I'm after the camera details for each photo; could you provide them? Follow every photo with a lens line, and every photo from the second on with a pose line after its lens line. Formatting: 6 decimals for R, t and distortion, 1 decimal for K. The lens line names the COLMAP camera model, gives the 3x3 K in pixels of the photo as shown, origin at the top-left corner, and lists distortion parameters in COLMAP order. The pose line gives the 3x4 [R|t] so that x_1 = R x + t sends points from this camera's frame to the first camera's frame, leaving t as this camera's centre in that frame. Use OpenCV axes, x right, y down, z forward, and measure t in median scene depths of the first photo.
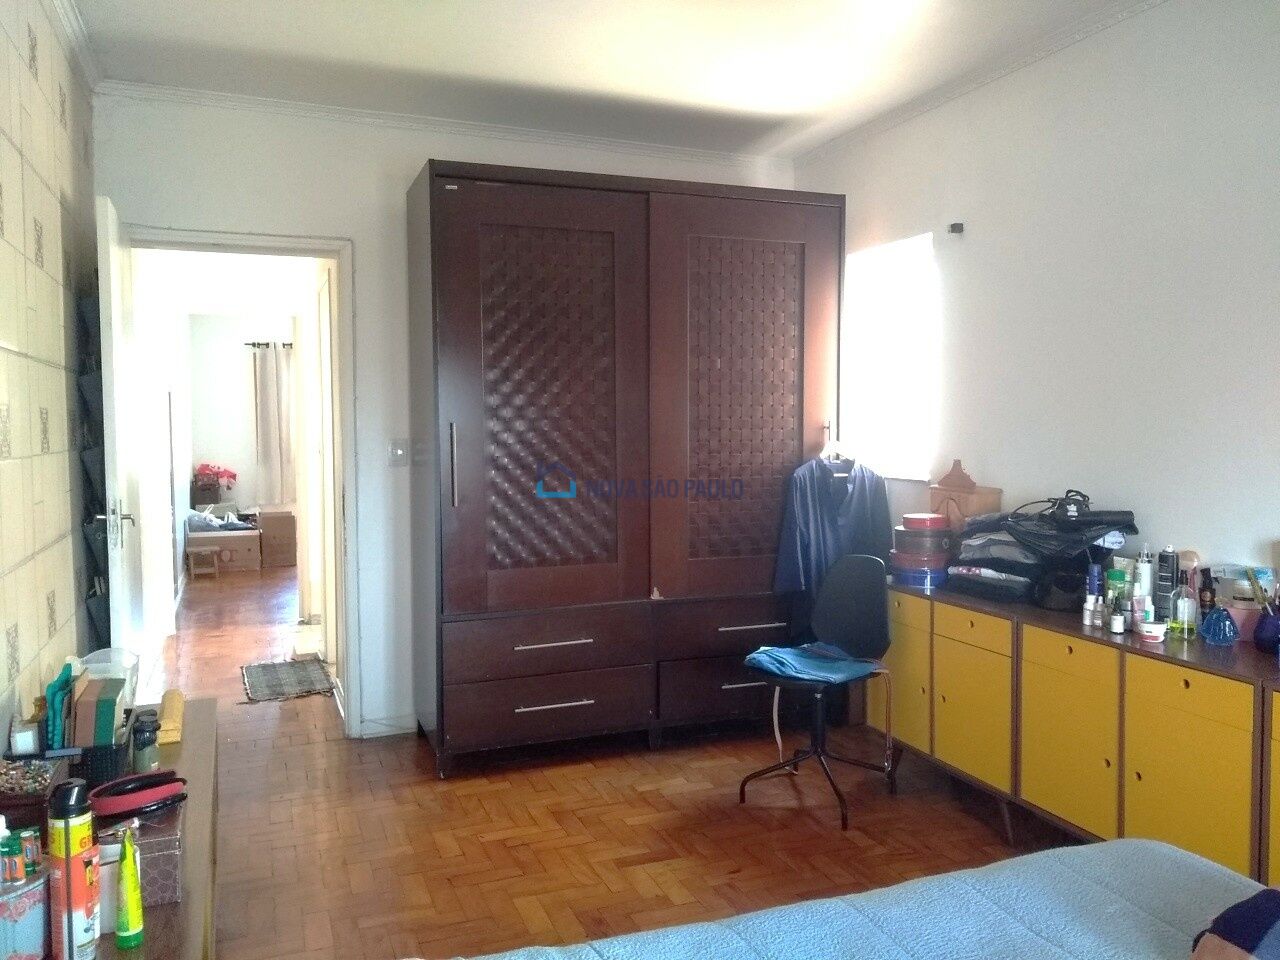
lens RADIAL K [[977.3, 0, 652.9], [0, 977.3, 482.1], [0, 0, 1]] dist [0.072810, -0.090800]
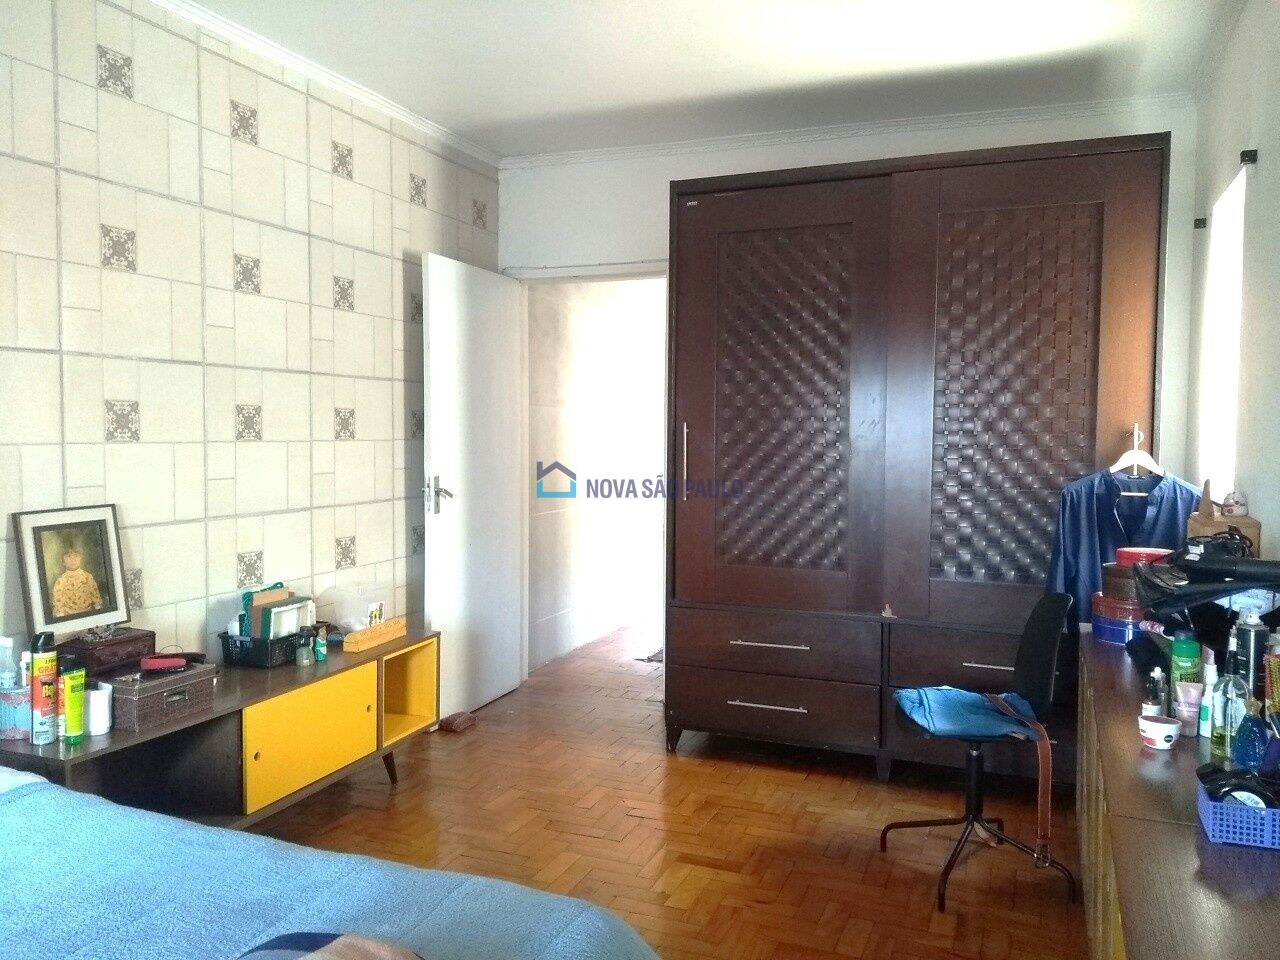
lens RADIAL K [[994.5, 0, 644.3], [0, 994.5, 476.0], [0, 0, 1]] dist [0.070772, -0.083822]
pose [[0.731894, 0.046279, -0.679845, 0.504618], [-0.050107, 0.998645, 0.014038, -0.015092], [0.679573, 0.023791, 0.733222, 0.167484]]
